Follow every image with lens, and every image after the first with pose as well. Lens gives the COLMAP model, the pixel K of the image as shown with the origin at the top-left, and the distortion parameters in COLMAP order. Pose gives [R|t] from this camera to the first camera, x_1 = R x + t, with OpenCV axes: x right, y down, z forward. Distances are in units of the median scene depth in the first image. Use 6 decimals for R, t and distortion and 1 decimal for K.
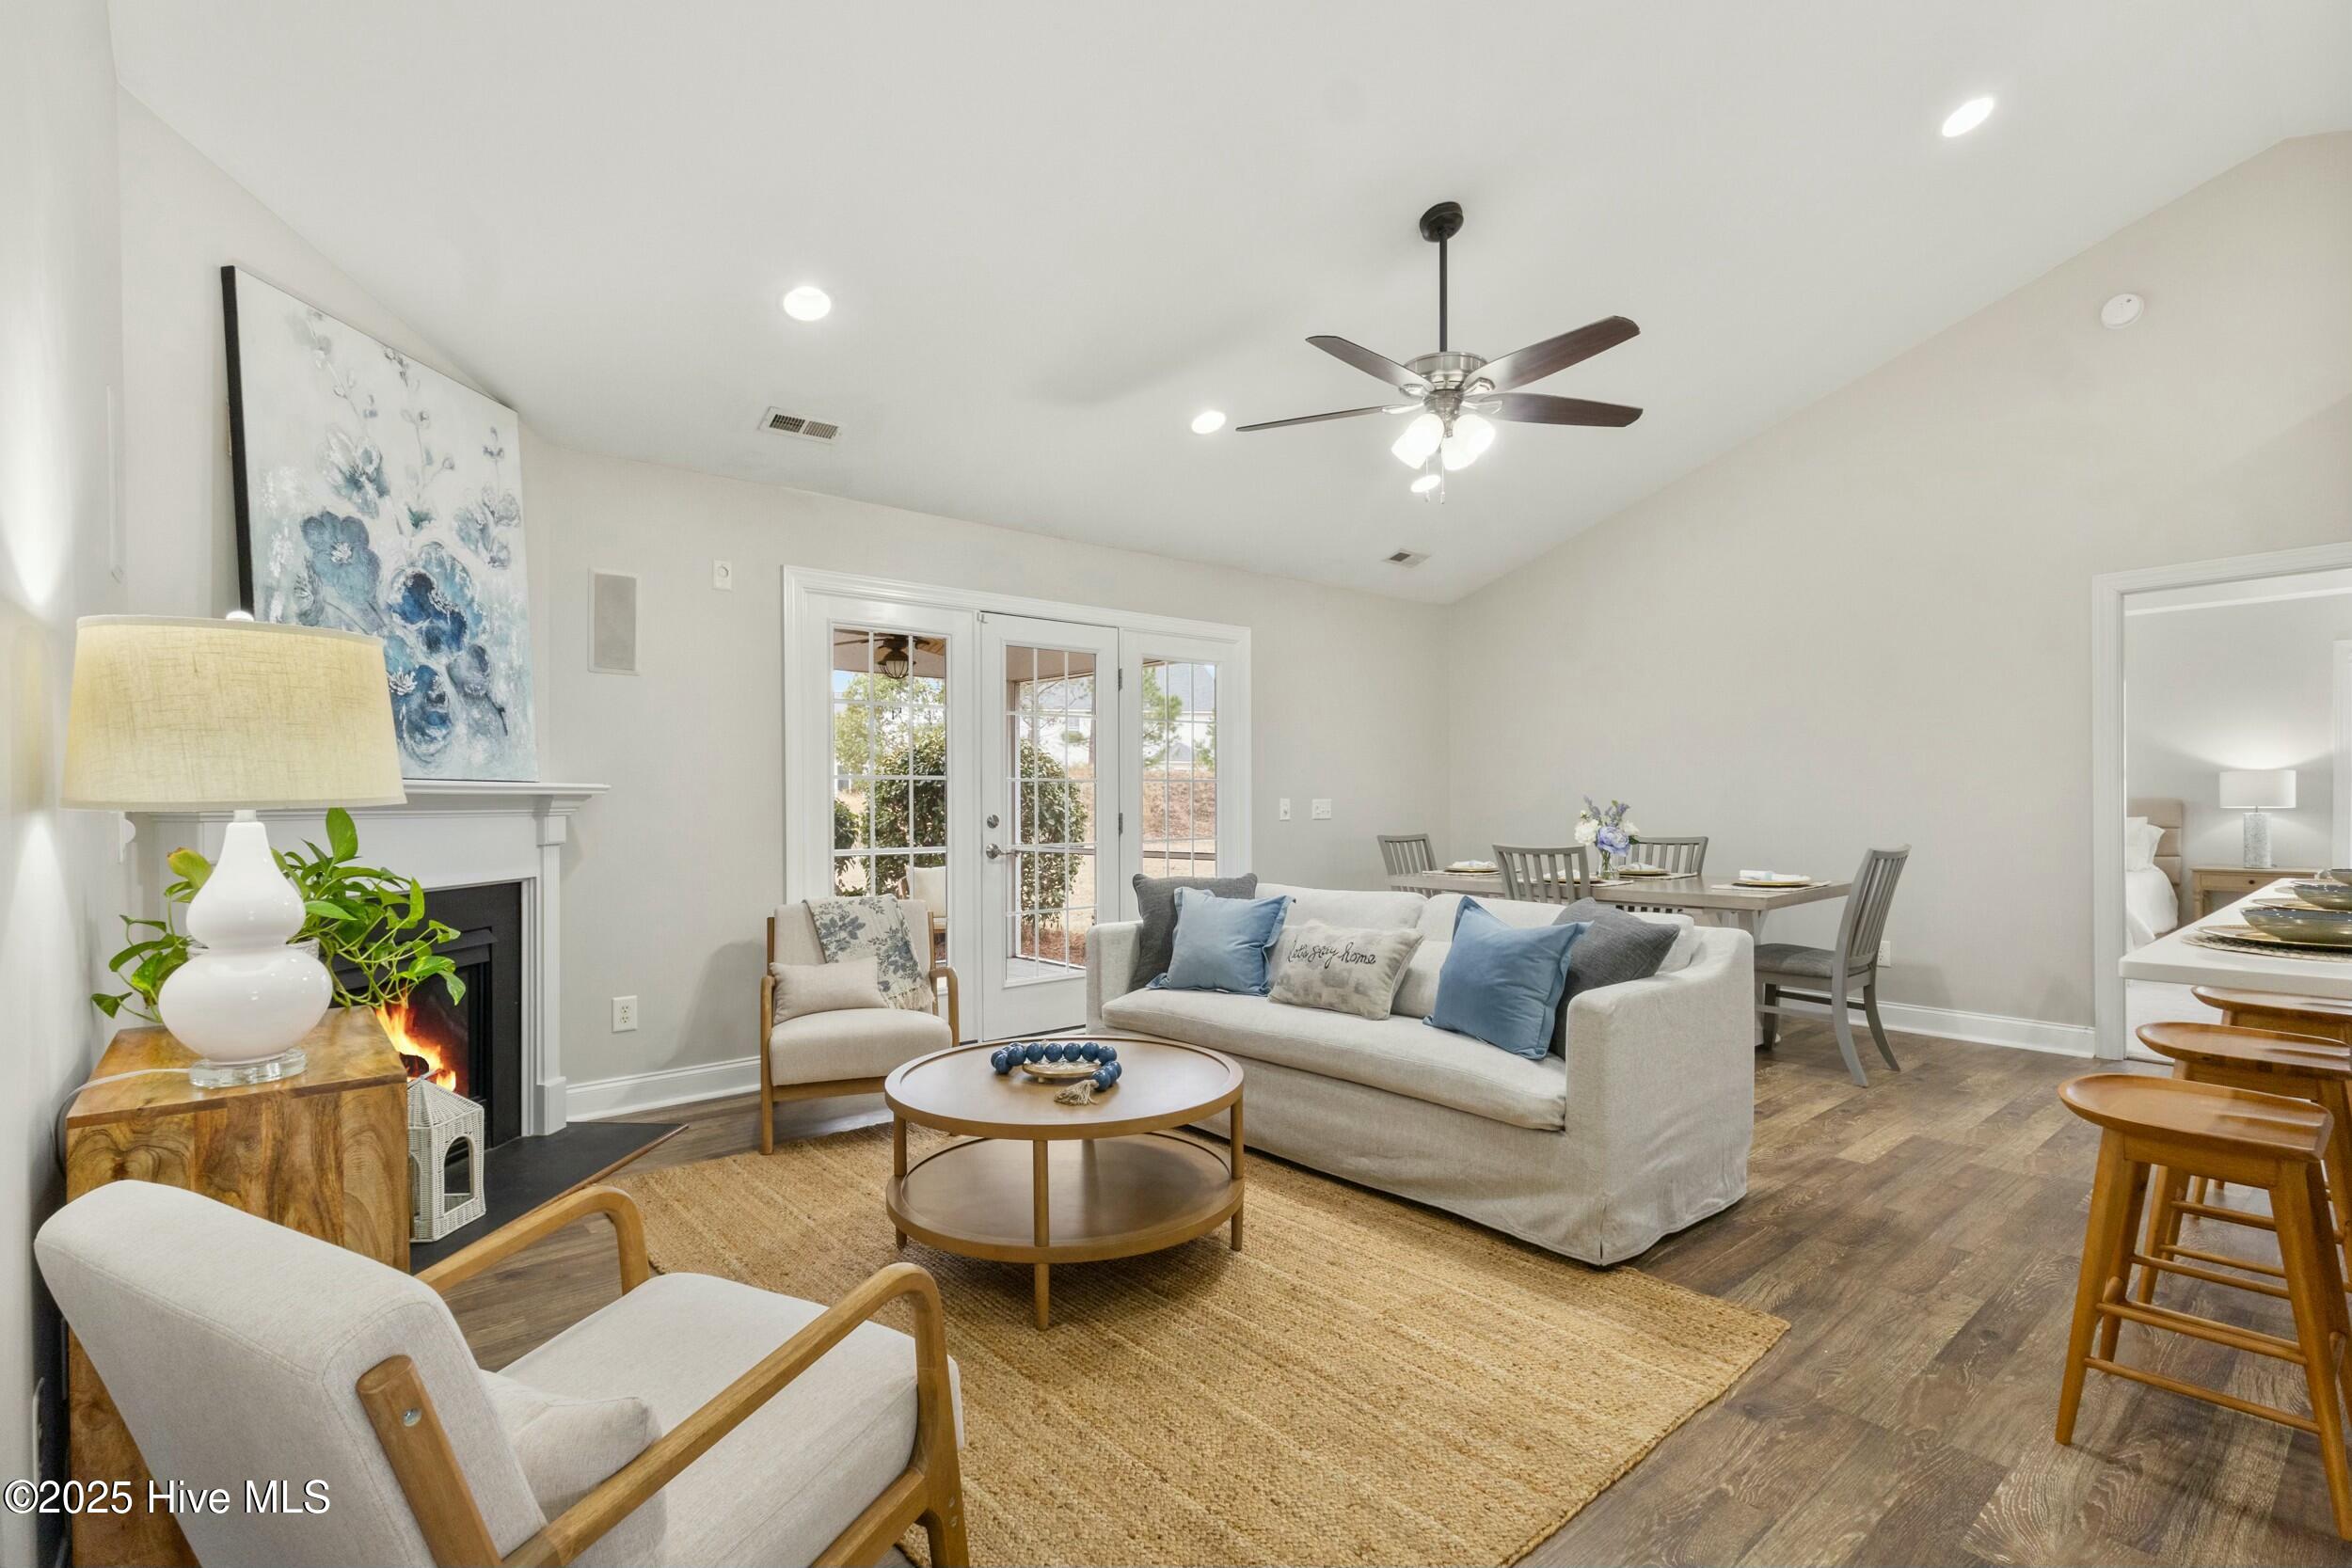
lens RADIAL K [[1084.7, 0, 1187.8], [0, 1084.7, 795.7], [0, 0, 1]] dist [0.000625, 0.000273]
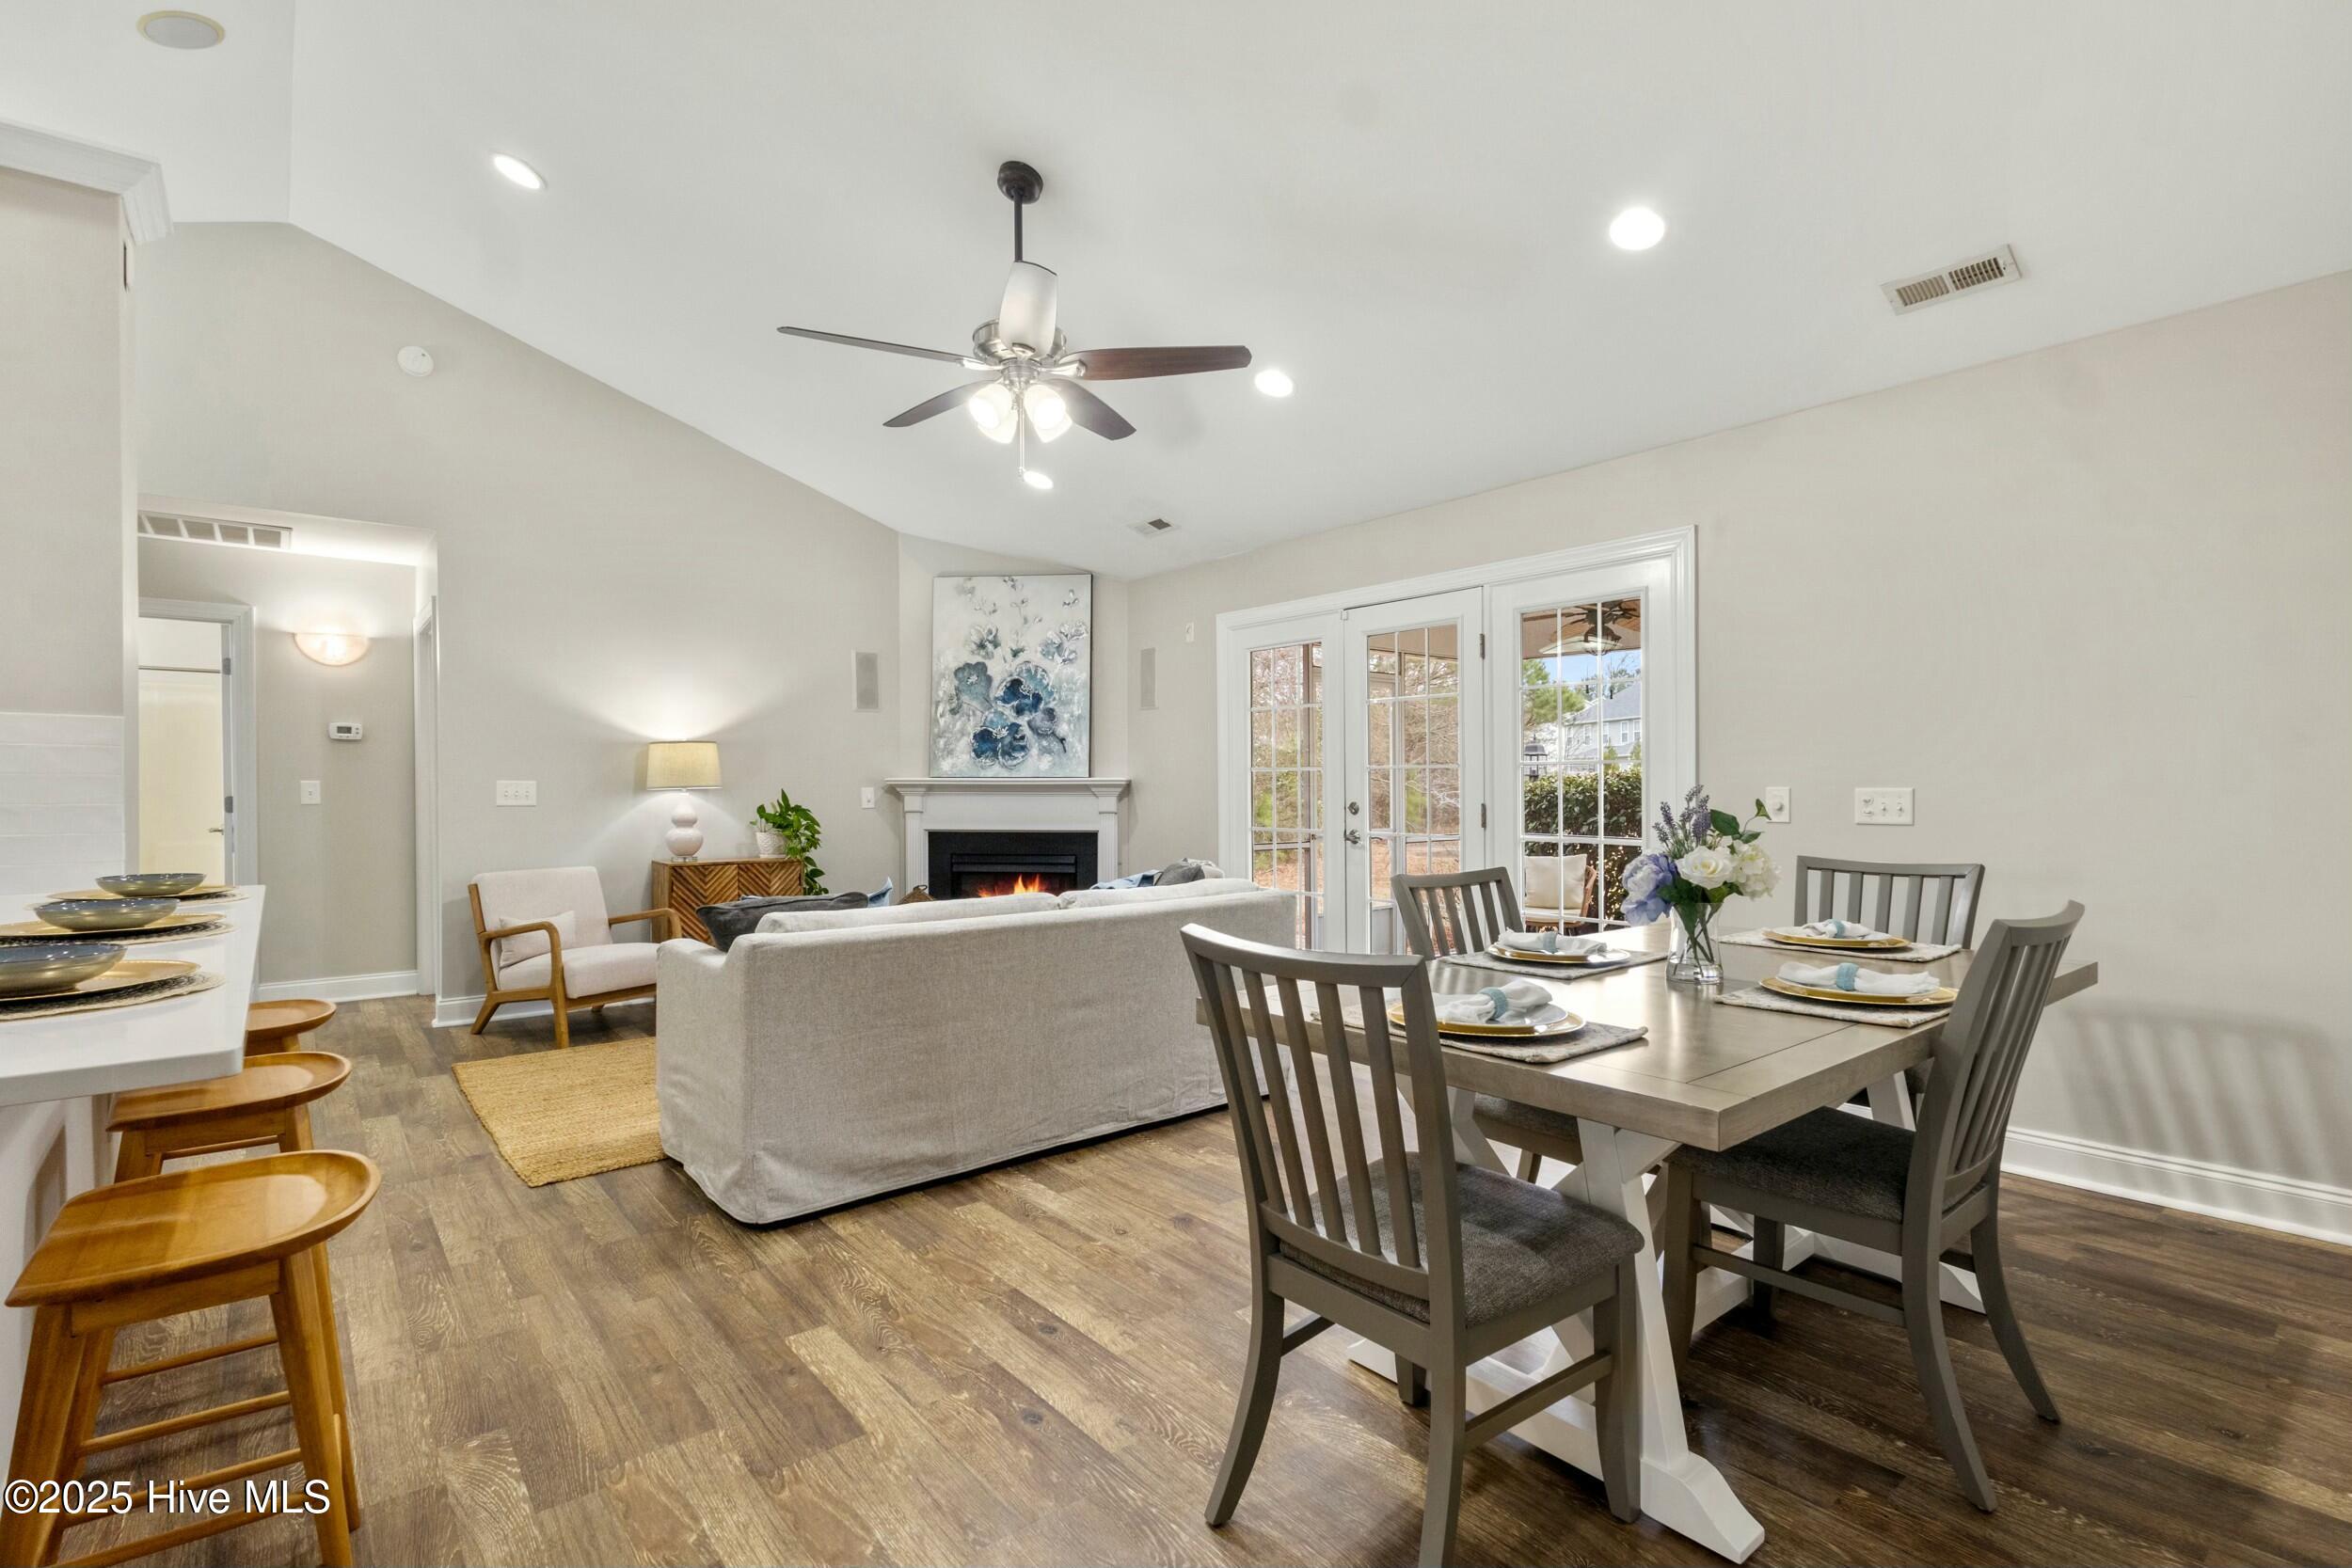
lens RADIAL K [[1084.7, 0, 1175.6], [0, 1084.7, 798.8], [0, 0, 1]] dist [0.000625, 0.000273]
pose [[-0.019749, 0.019247, -0.999620, 1.384352], [0.007883, 0.999787, 0.019095, -0.010521], [0.999774, -0.007503, -0.019896, 1.349349]]
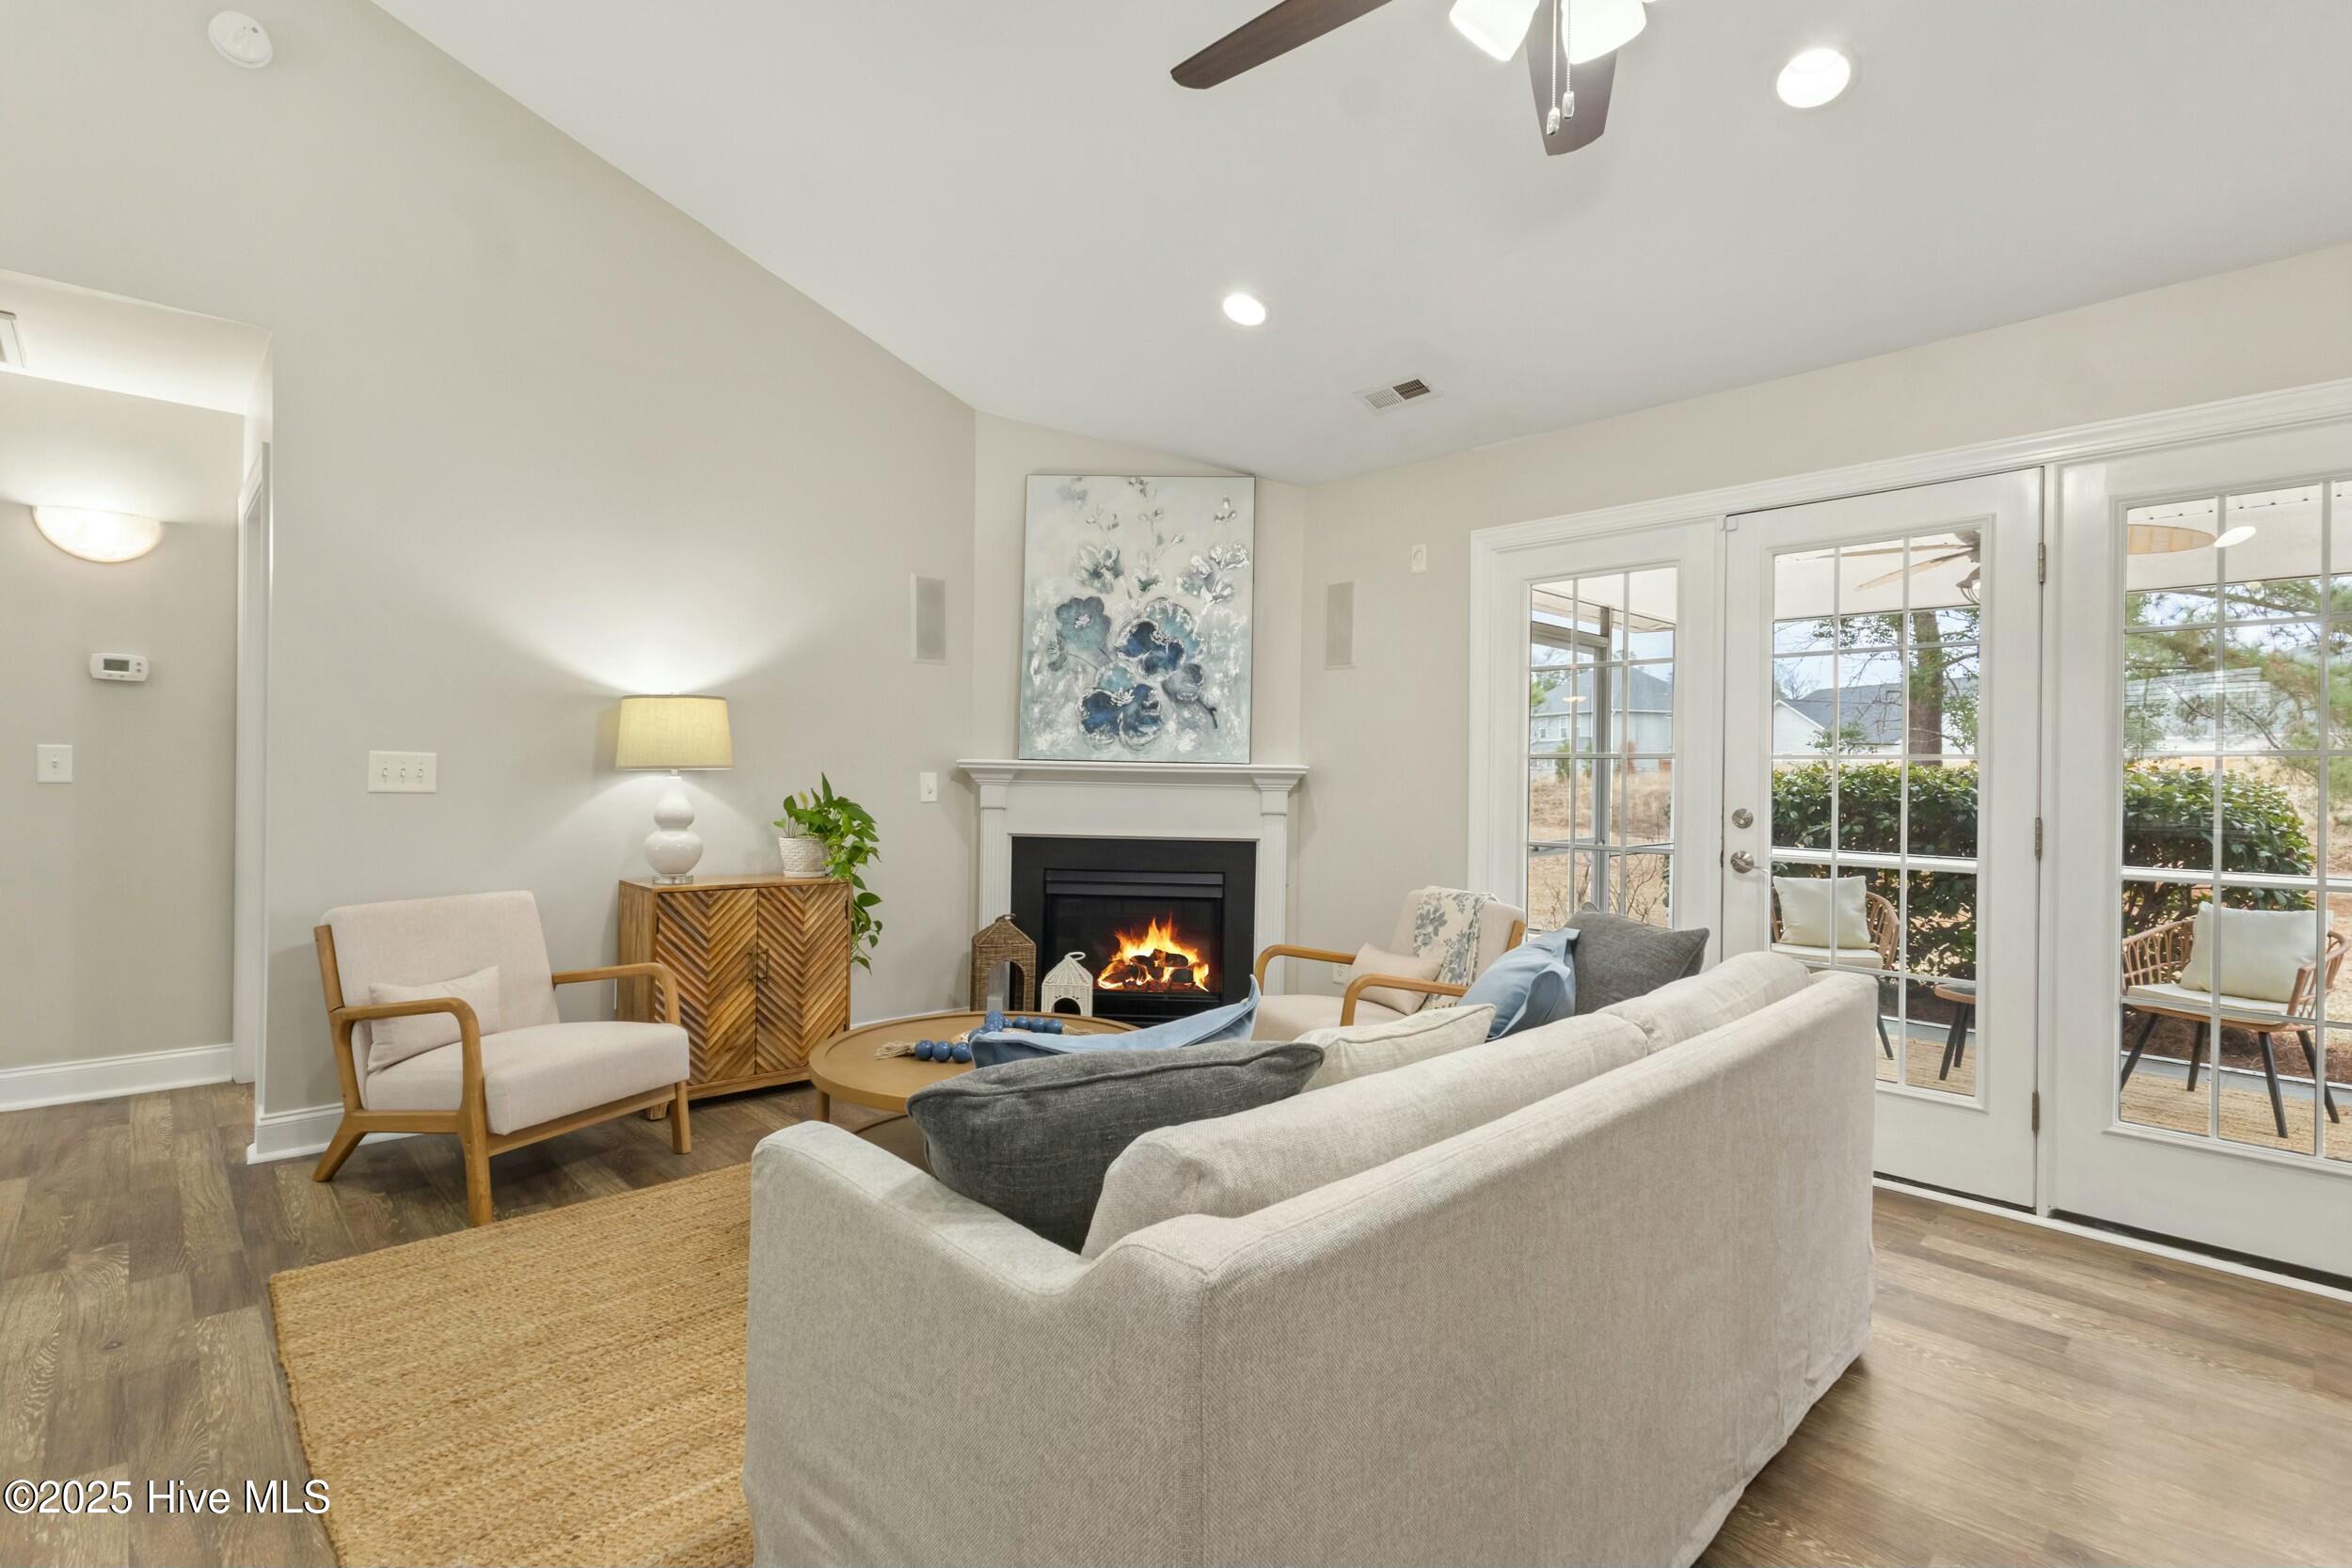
lens RADIAL K [[1084.7, 0, 1160.7], [0, 1084.7, 785.6], [0, 0, 1]] dist [0.000625, 0.000273]
pose [[0.050195, 0.016845, -0.998597, 0.770366], [-0.011337, 0.999803, 0.016296, -0.006435], [0.998675, 0.010503, 0.050376, 0.950262]]
